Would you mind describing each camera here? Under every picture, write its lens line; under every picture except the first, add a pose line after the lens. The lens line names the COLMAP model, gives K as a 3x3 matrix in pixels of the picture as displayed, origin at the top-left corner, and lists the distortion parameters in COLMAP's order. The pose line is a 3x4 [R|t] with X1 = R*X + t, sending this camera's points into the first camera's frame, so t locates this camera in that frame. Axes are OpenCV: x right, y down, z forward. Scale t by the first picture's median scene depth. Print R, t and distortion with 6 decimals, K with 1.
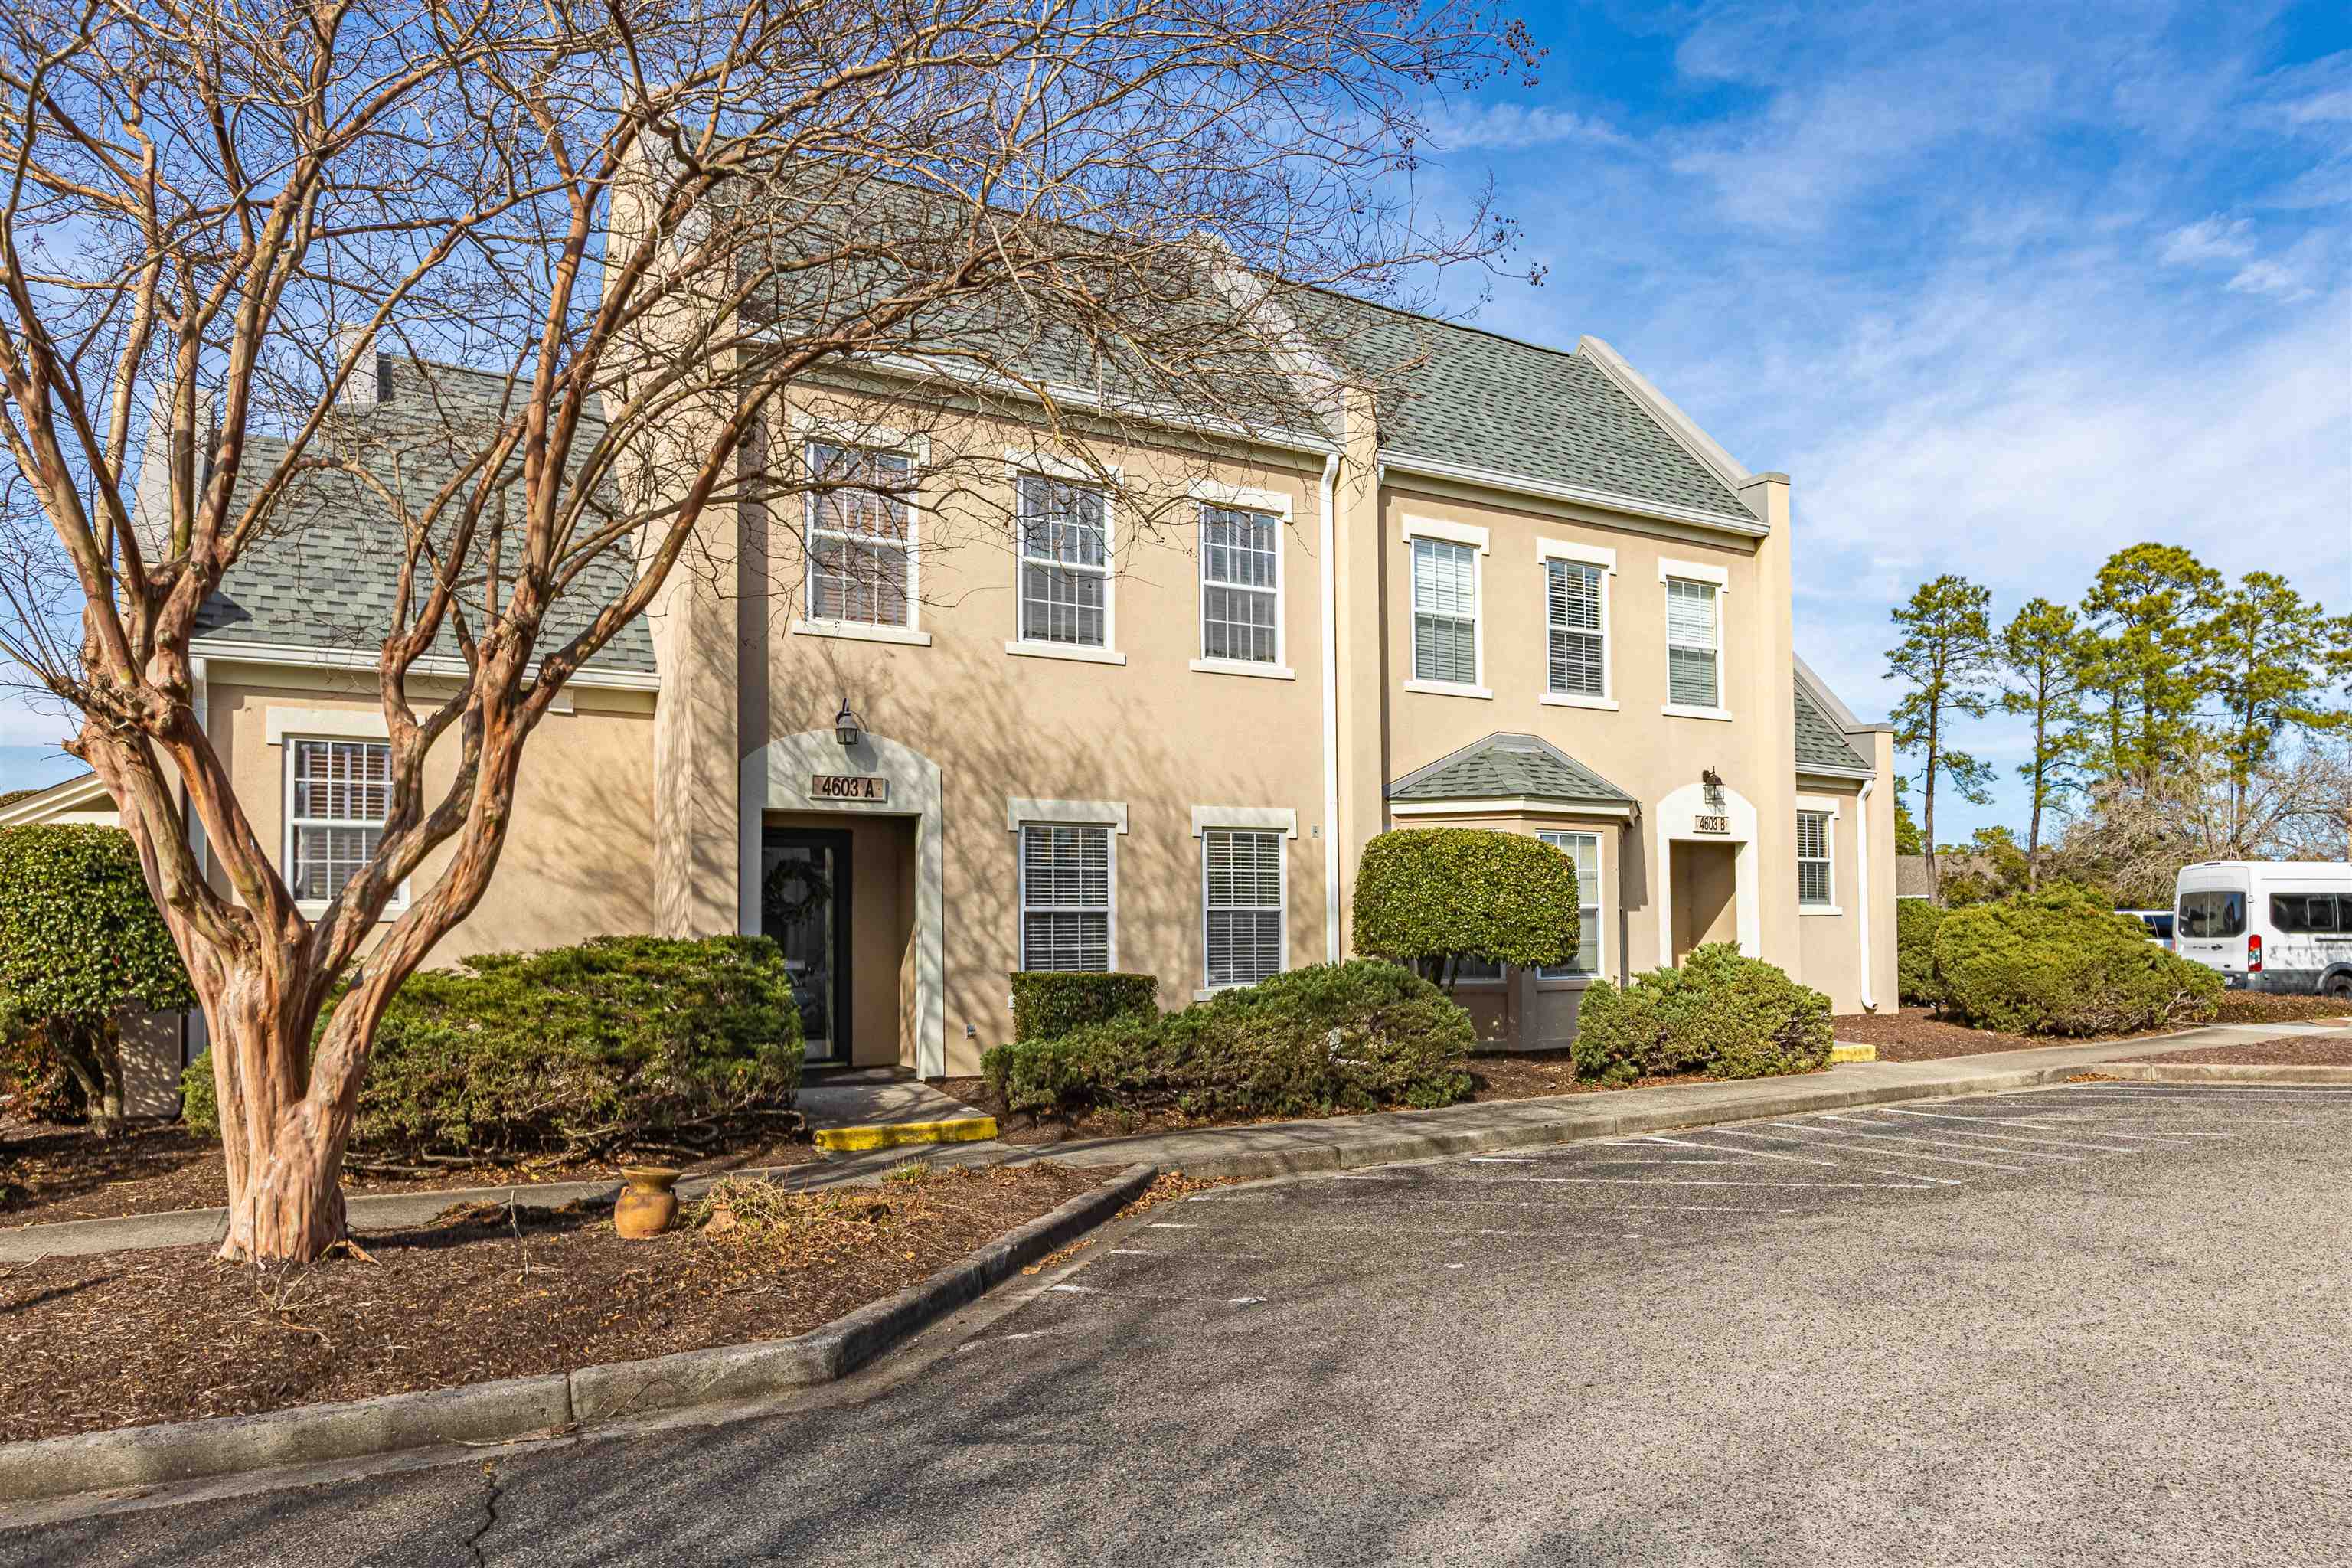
lens RADIAL K [[1421.2, 0, 1176.0], [0, 1421.2, 784.0], [0, 0, 1]] dist [-0.011471, -0.000226]
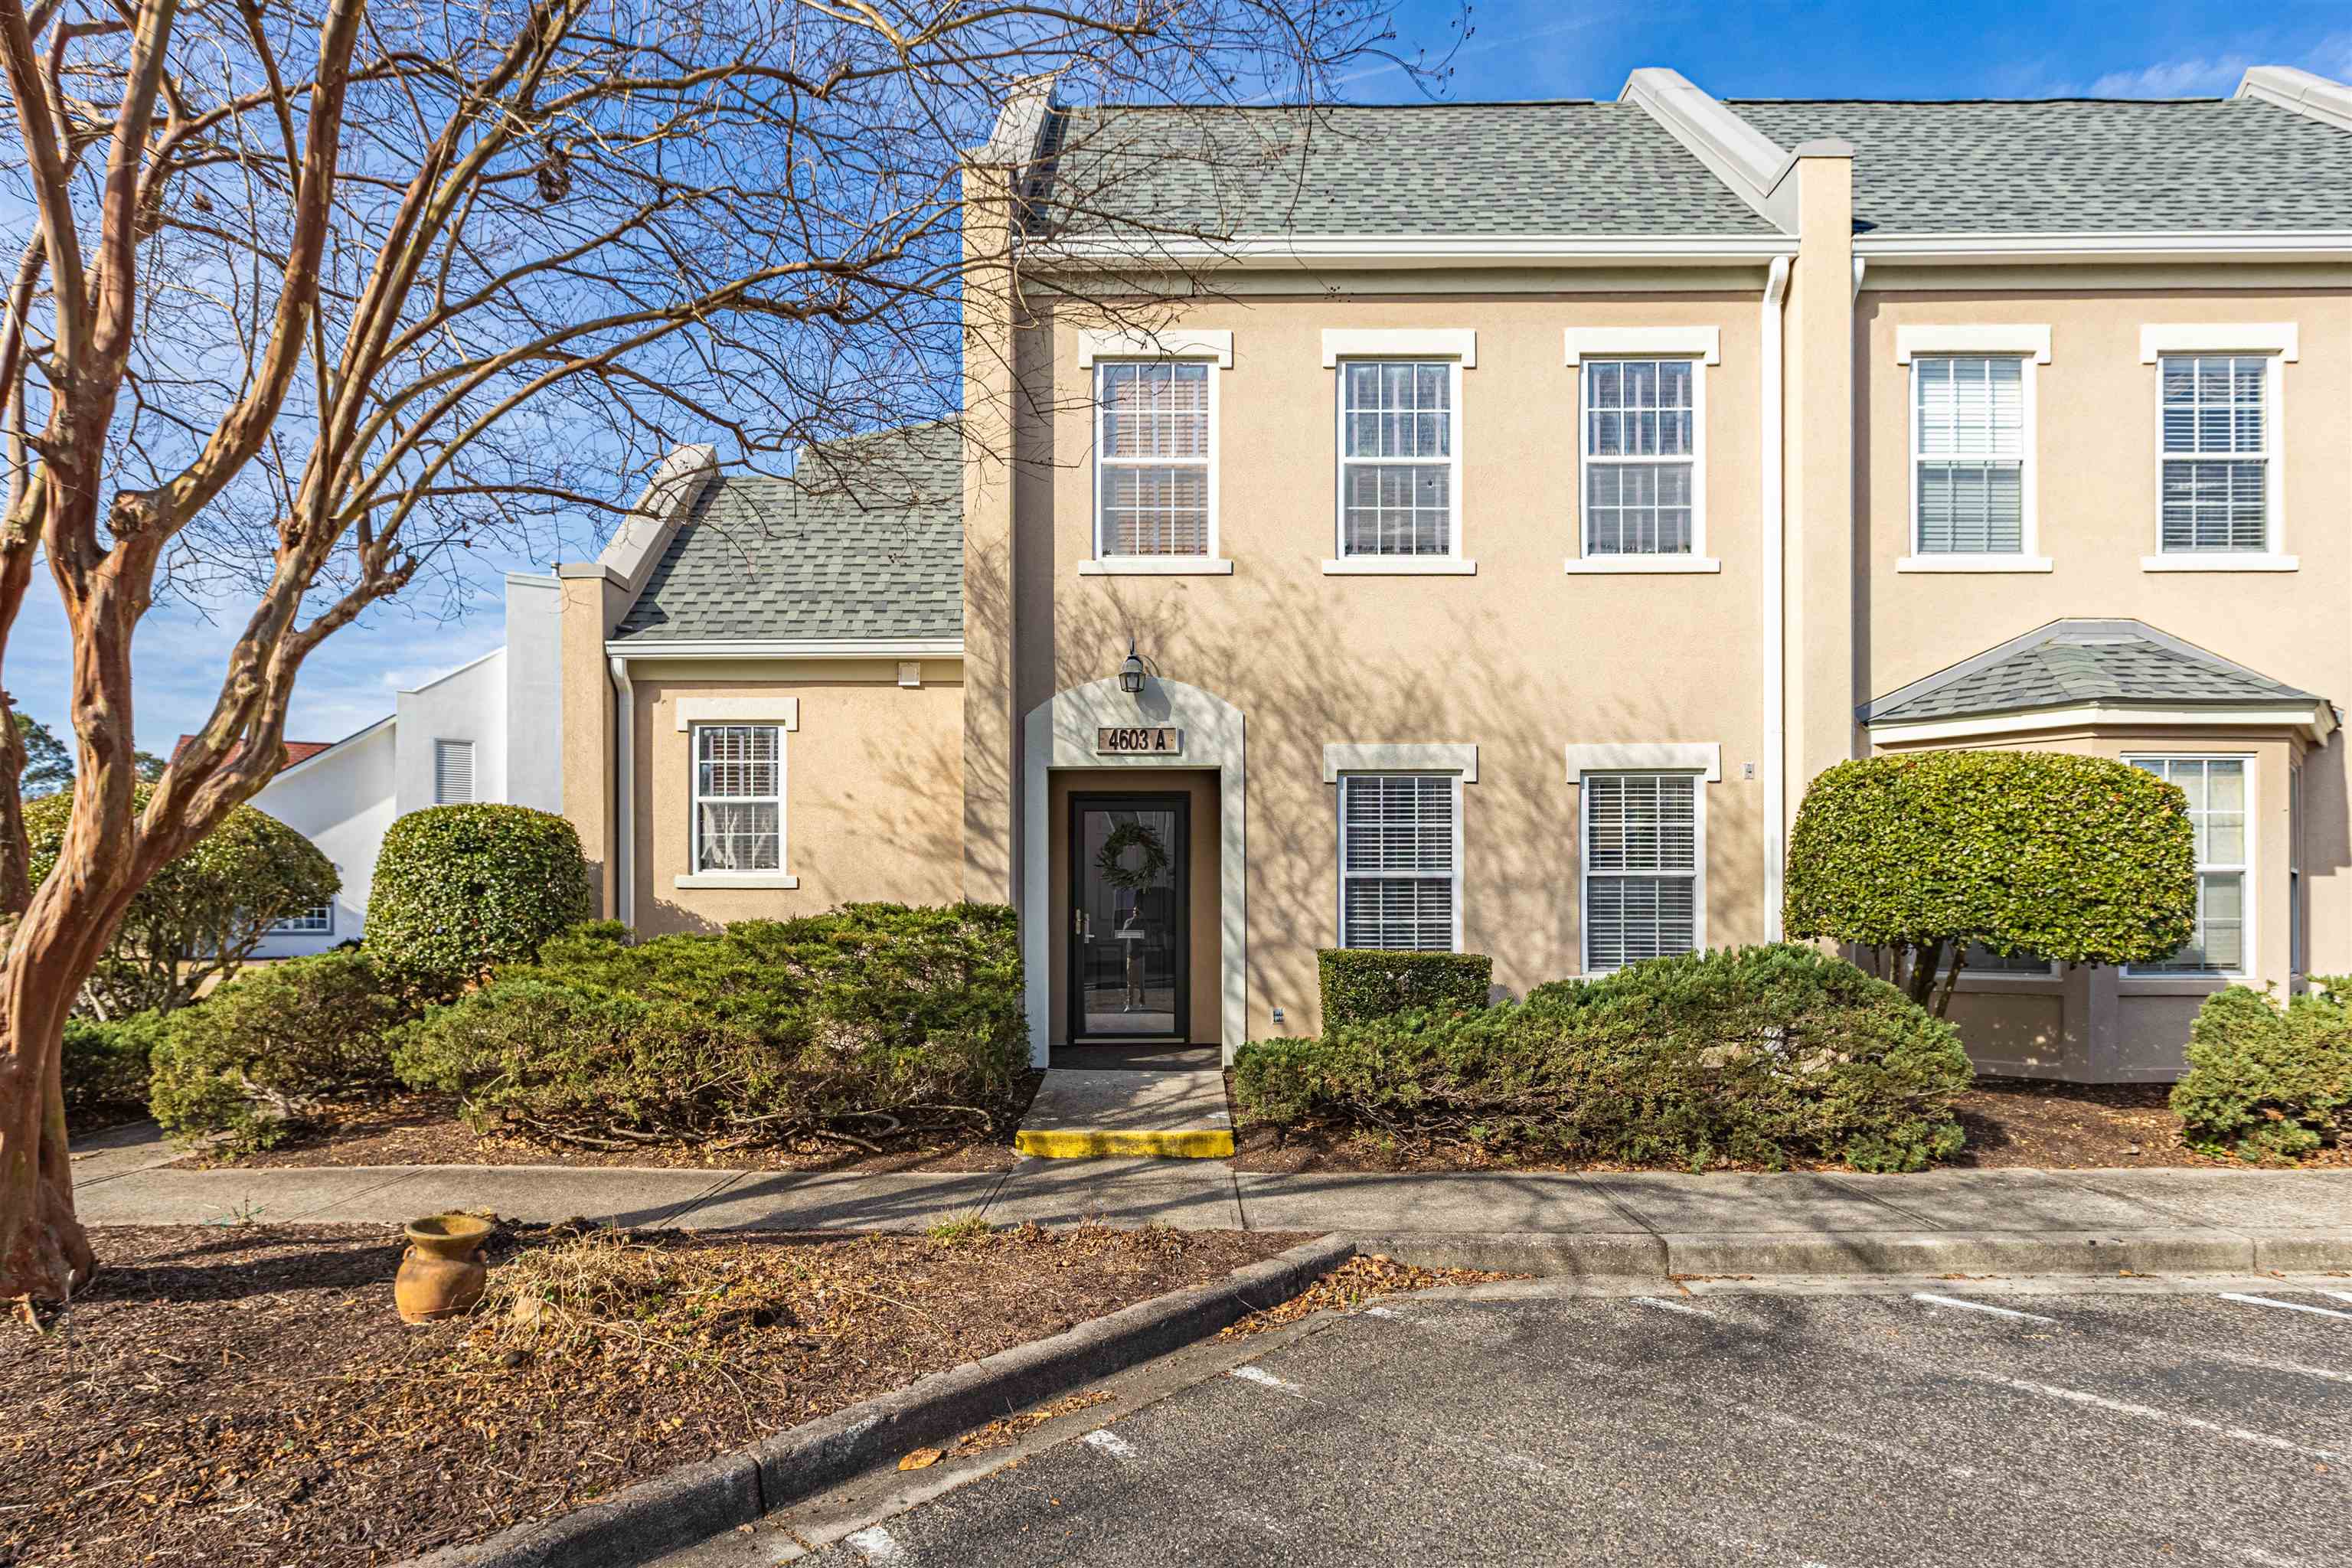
lens RADIAL K [[1145.8, 0, 1177.1], [0, 1145.8, 862.9], [0, 0, 1]] dist [-0.002882, 0.001059]
pose [[0.883606, -0.008999, -0.468145, 0.128260], [0.042745, 0.997191, 0.061511, 0.035834], [0.466276, -0.074362, 0.881508, 0.361824]]
